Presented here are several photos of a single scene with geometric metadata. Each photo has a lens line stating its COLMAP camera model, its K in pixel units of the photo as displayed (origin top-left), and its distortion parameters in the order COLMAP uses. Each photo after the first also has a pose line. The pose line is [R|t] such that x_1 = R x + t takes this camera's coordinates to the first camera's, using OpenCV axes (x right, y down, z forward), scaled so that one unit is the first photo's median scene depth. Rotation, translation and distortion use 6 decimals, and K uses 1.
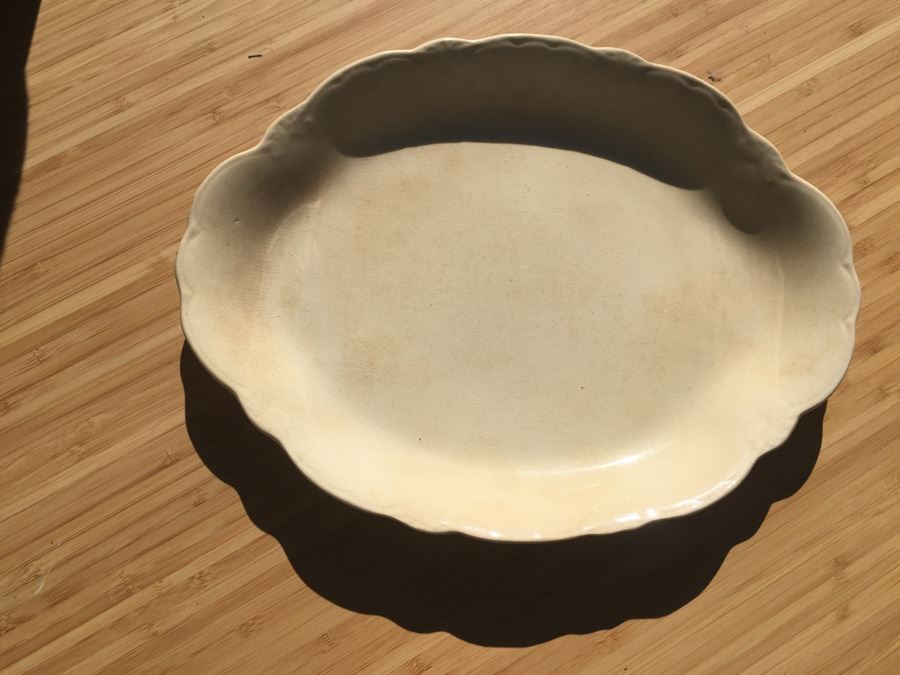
lens RADIAL K [[786.4, 0, 447.3], [0, 786.4, 335.6], [0, 0, 1]] dist [0.056268, -0.110629]
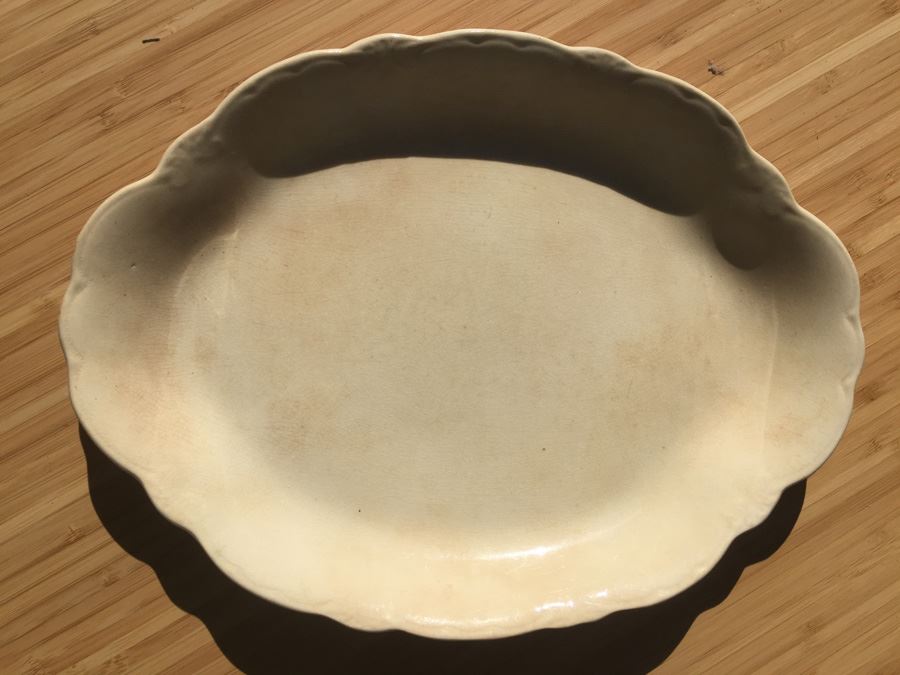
lens RADIAL K [[786.4, 0, 452.6], [0, 786.4, 335.1], [0, 0, 1]] dist [0.056268, -0.110629]
pose [[0.999444, 0.004181, 0.033087, 0.038420], [-0.010153, 0.983163, 0.182450, -0.218870], [-0.031767, -0.182685, 0.982658, 0.155289]]
